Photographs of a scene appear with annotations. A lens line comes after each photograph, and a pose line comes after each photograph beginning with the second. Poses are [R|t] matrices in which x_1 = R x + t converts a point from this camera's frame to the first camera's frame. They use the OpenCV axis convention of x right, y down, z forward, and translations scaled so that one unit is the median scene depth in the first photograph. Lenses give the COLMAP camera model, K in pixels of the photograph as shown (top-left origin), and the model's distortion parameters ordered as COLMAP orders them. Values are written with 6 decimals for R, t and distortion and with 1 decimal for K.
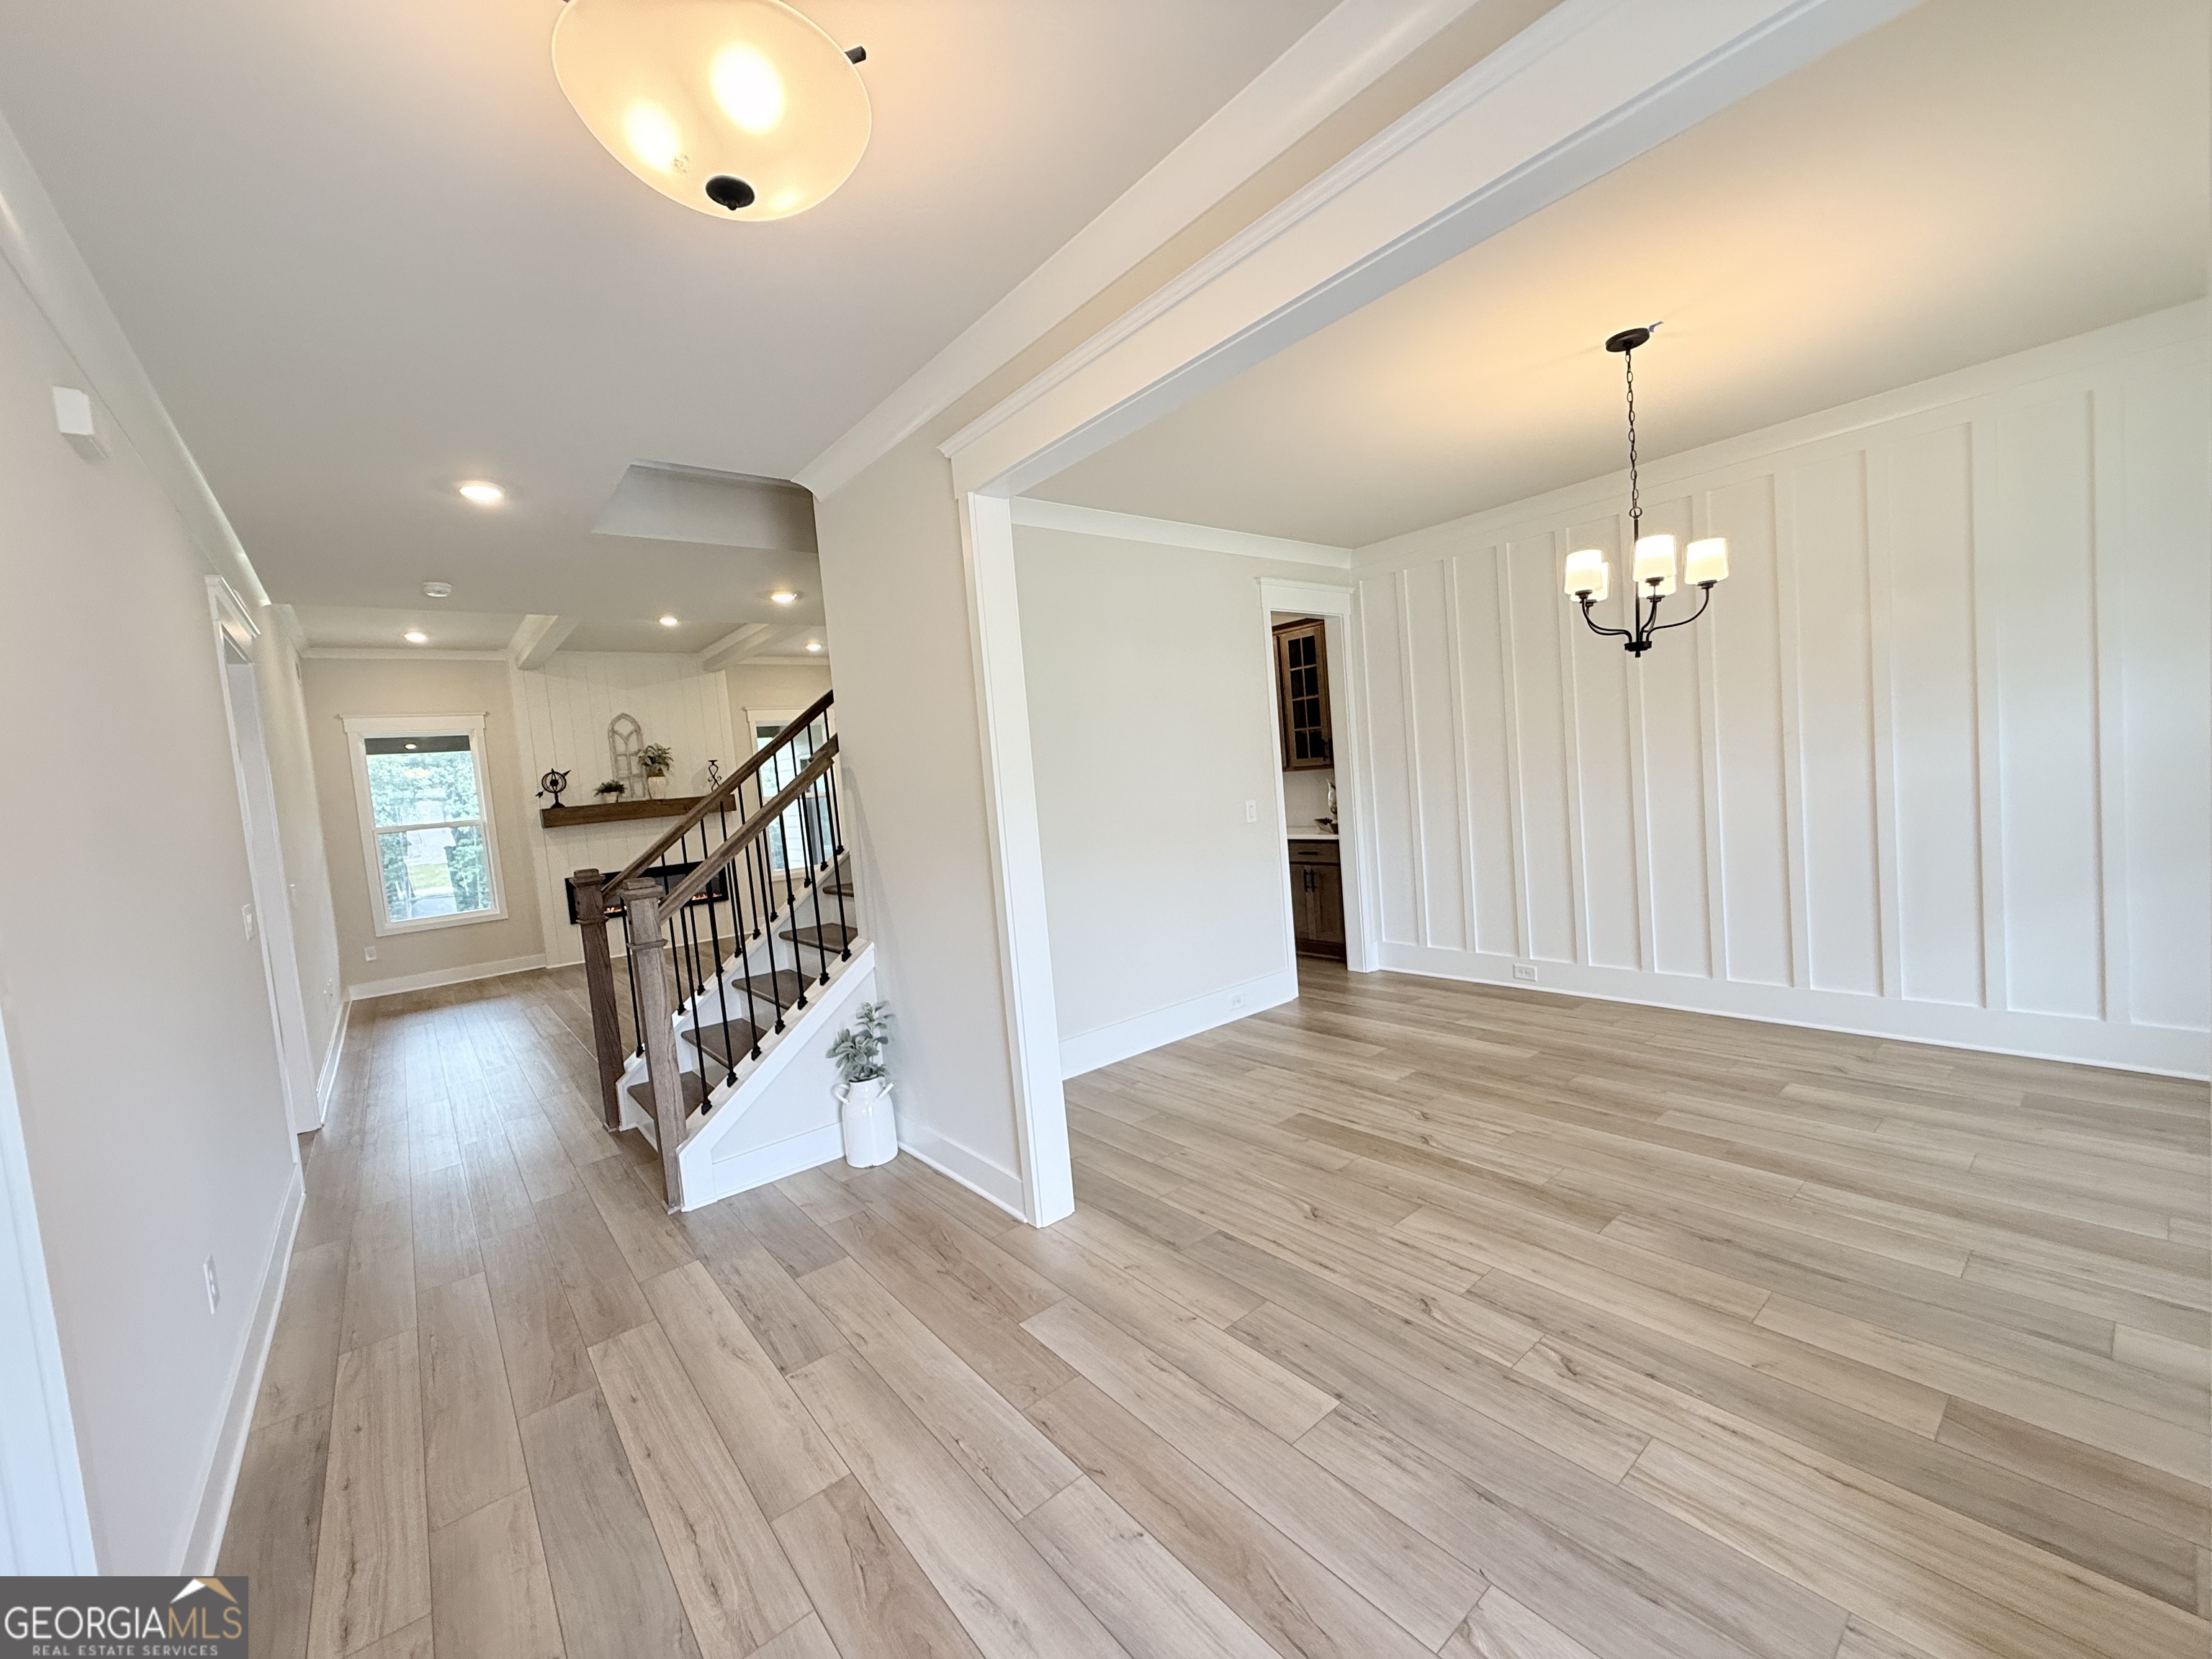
lens RADIAL K [[882.2, 0, 1101.1], [0, 882.2, 832.6], [0, 0, 1]] dist [-0.002283, 0.000693]
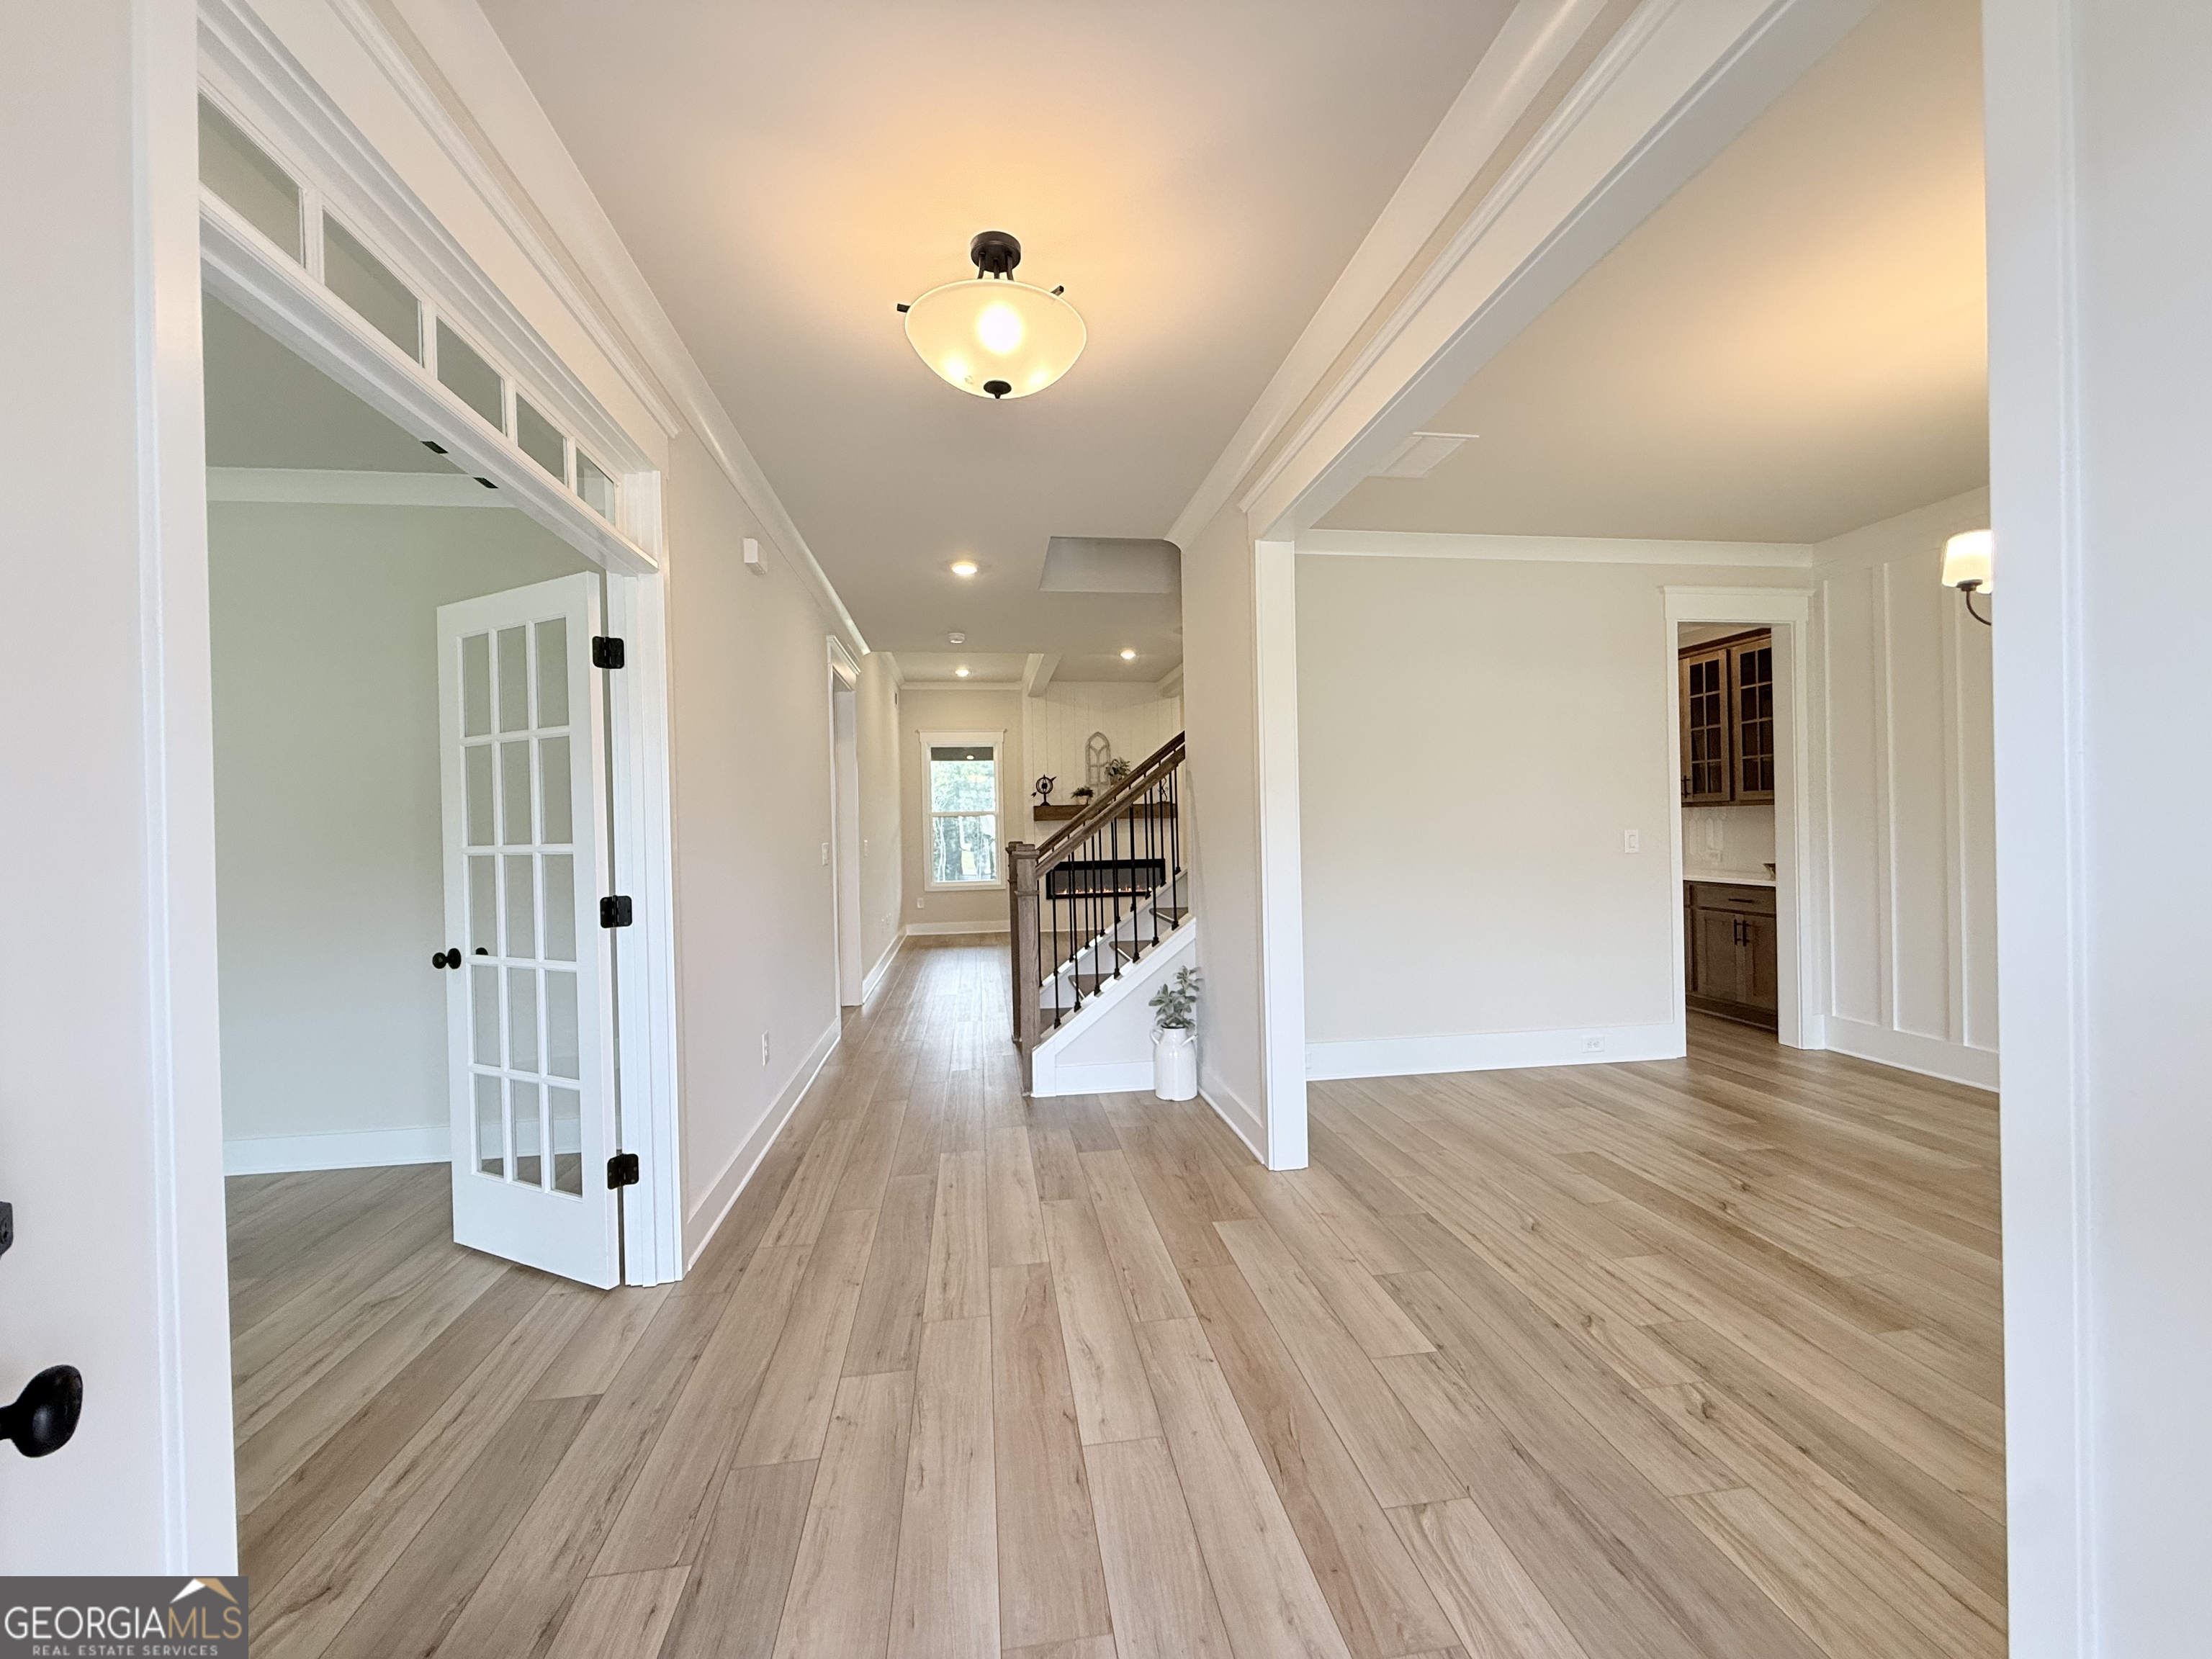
lens RADIAL K [[882.2, 0, 1100.7], [0, 882.2, 836.1], [0, 0, 1]] dist [-0.002283, 0.000693]
pose [[0.856084, 0.072179, -0.511772, 0.268205], [-0.086191, 0.996272, -0.003668, 0.035124], [0.509599, 0.047251, 0.859114, -0.108293]]
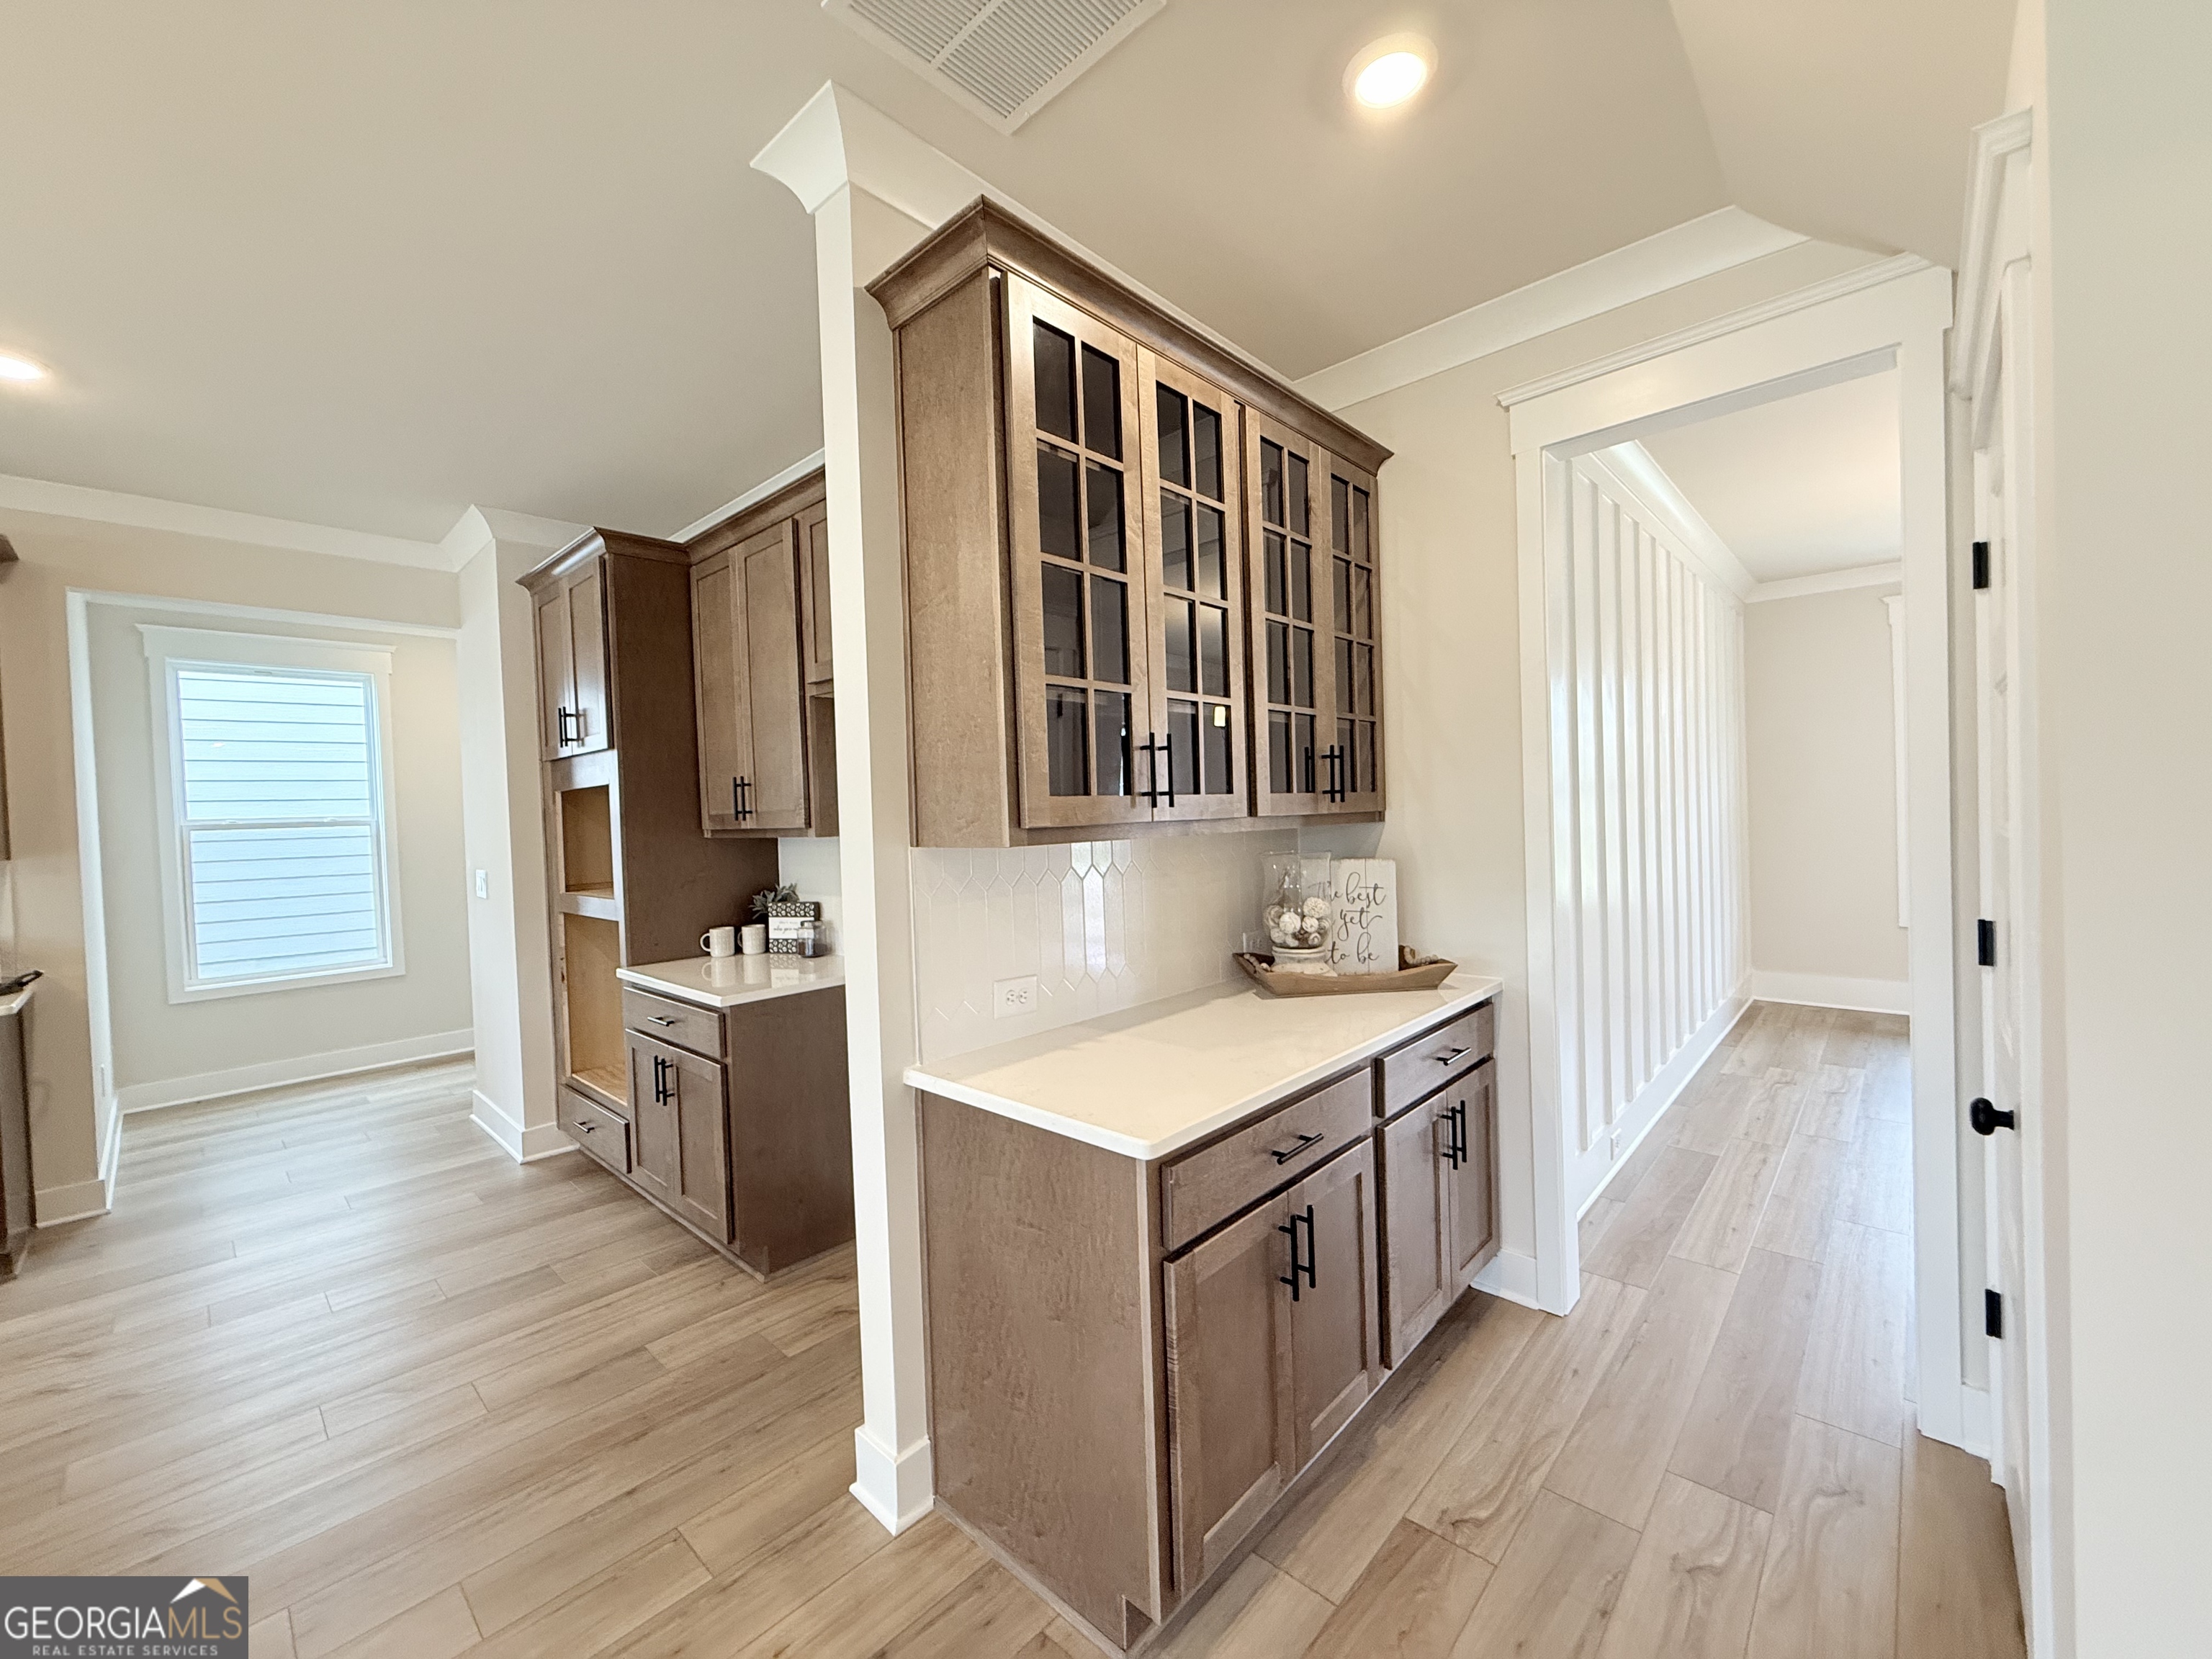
lens RADIAL K [[882.2, 0, 1102.6], [0, 882.2, 828.5], [0, 0, 1]] dist [-0.002283, 0.000693]
pose [[-0.138381, 0.070806, 0.987845, -0.195877], [0.110991, 0.992266, -0.055575, -0.119555], [-0.984140, 0.101951, -0.145169, 2.284488]]
